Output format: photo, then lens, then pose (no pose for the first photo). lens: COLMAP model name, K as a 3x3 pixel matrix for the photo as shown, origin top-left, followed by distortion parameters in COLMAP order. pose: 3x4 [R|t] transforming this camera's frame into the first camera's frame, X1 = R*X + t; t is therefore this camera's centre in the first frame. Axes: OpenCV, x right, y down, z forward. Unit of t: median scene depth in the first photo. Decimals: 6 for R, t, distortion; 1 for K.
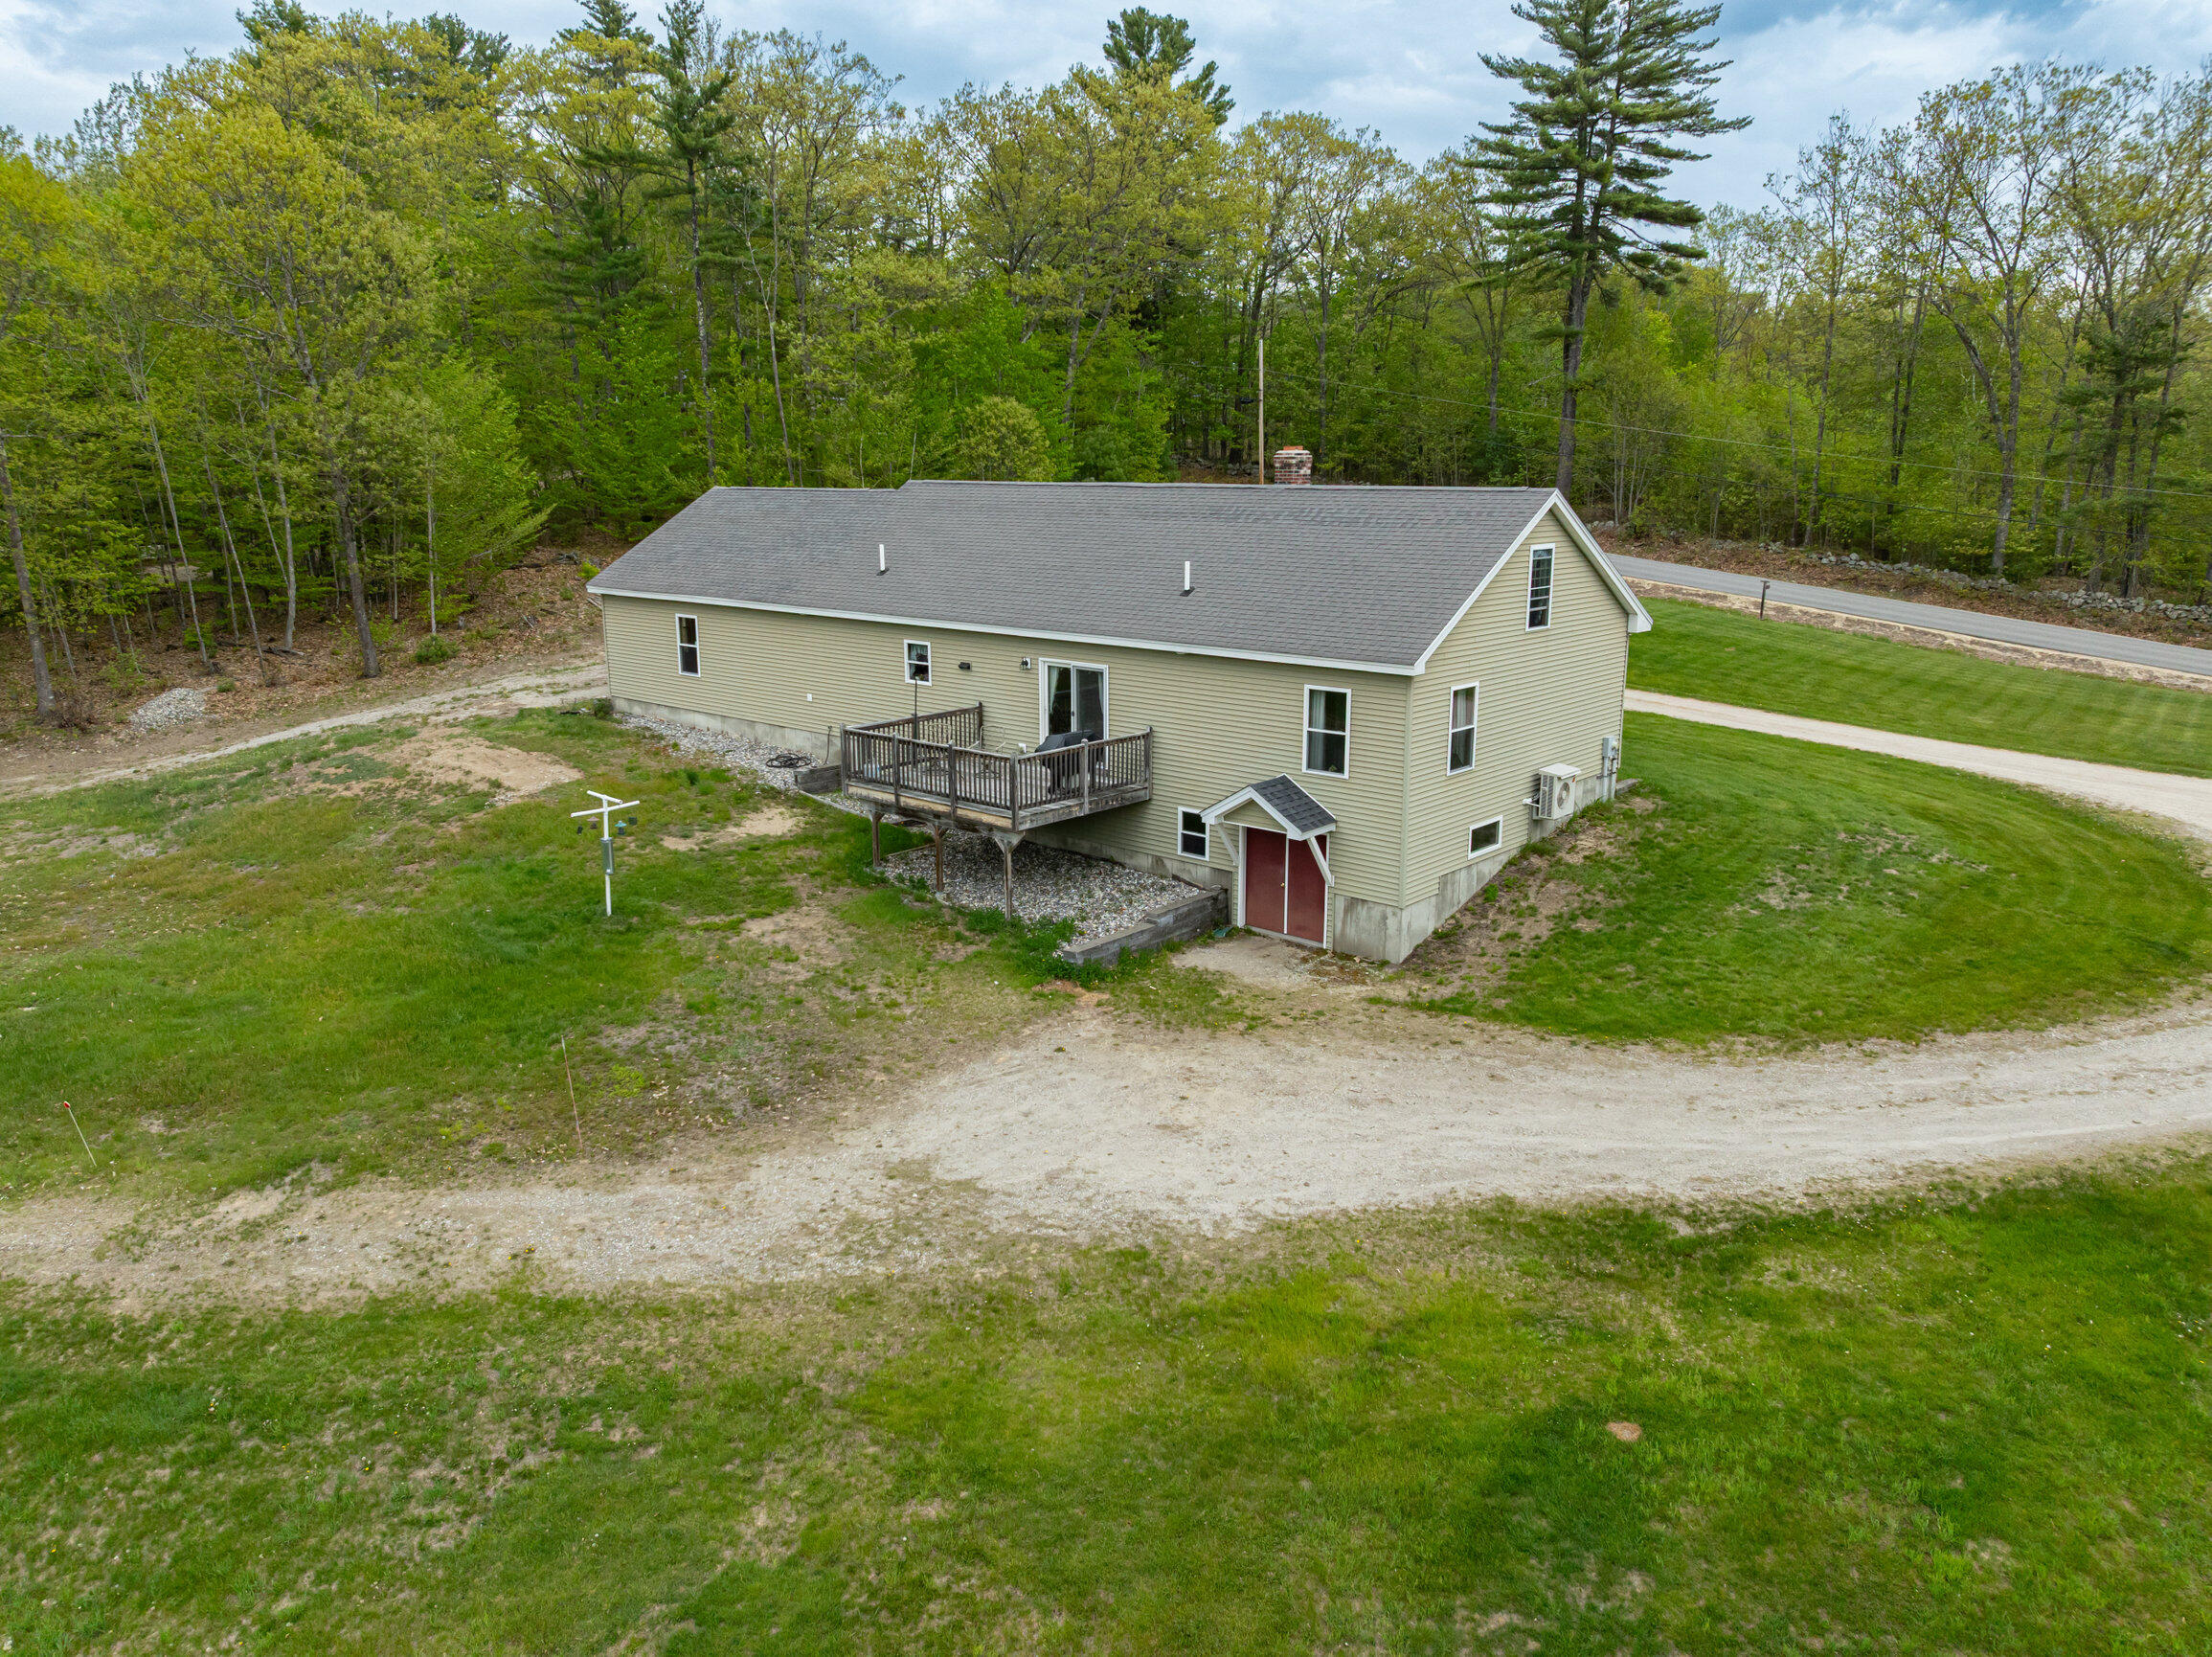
lens RADIAL K [[1525.6, 0, 1107.6], [0, 1525.6, 811.5], [0, 0, 1]] dist [0.023700, -0.003338]
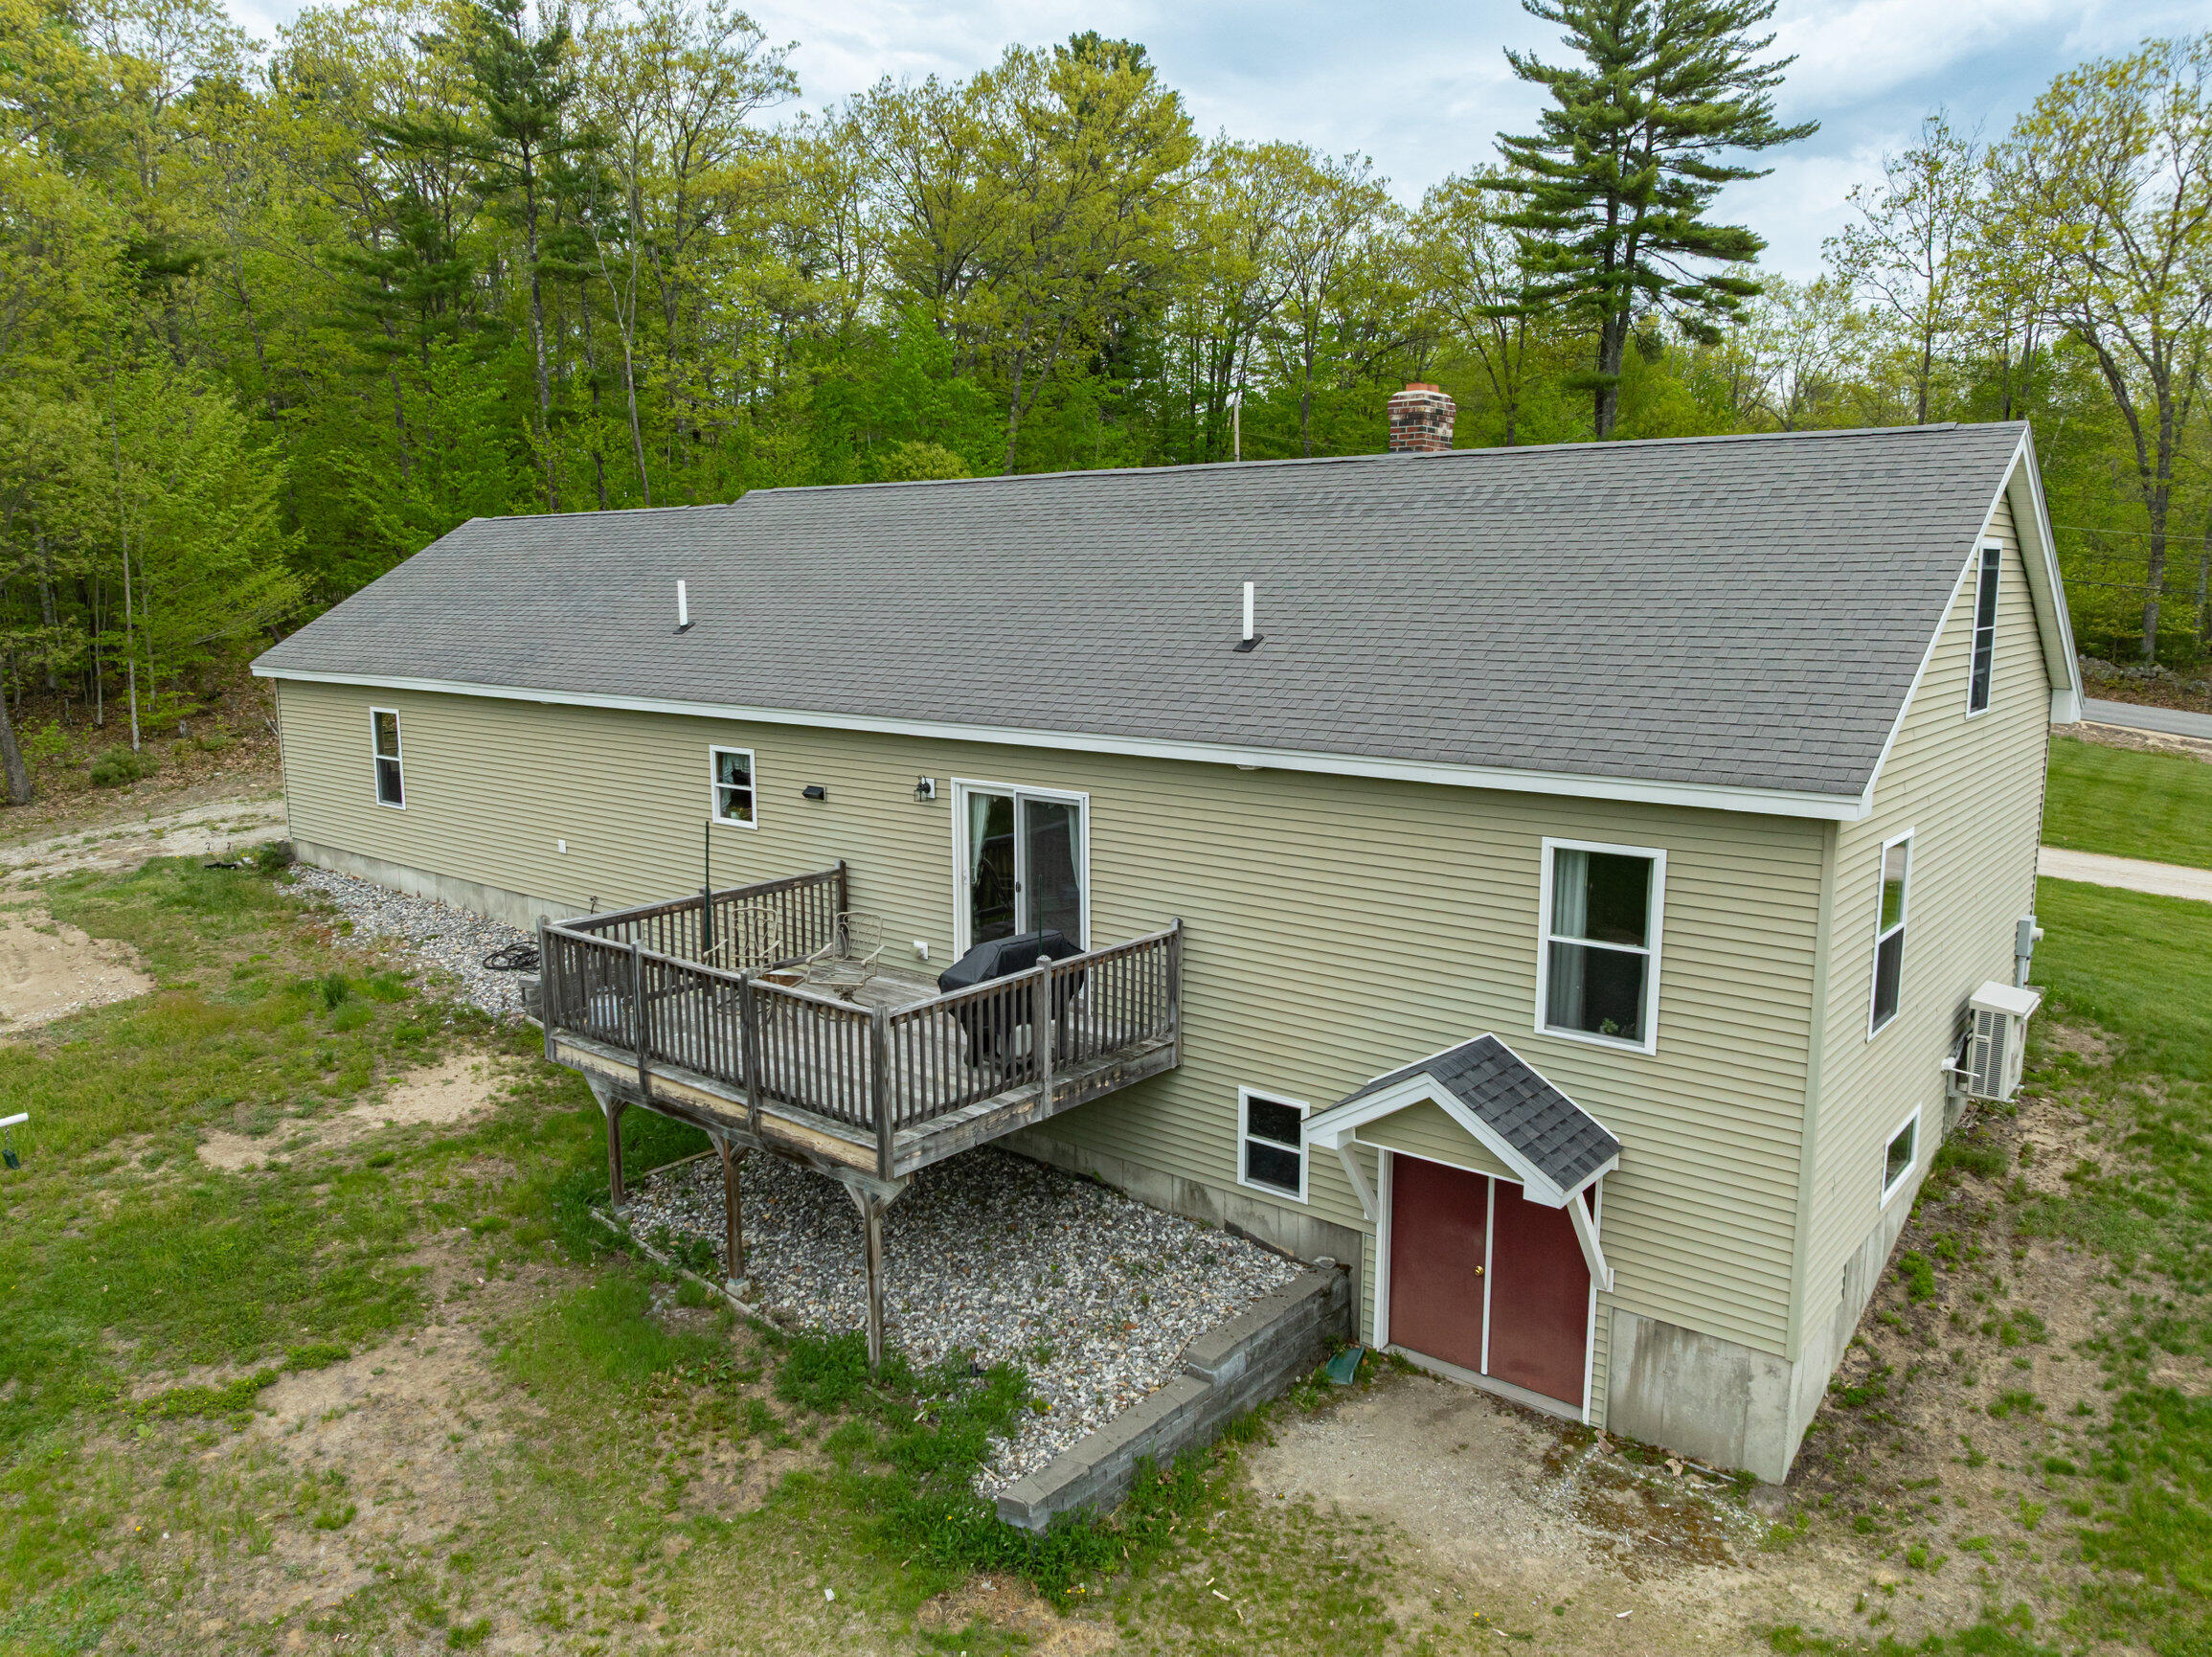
lens RADIAL K [[1525.6, 0, 1107.4], [0, 1525.6, 830.0], [0, 0, 1]] dist [0.023700, -0.003338]
pose [[0.999353, -0.008781, 0.034875, -0.010117], [0.010801, 0.998248, -0.058178, -0.051052], [-0.034303, 0.058517, 0.997697, 0.471665]]
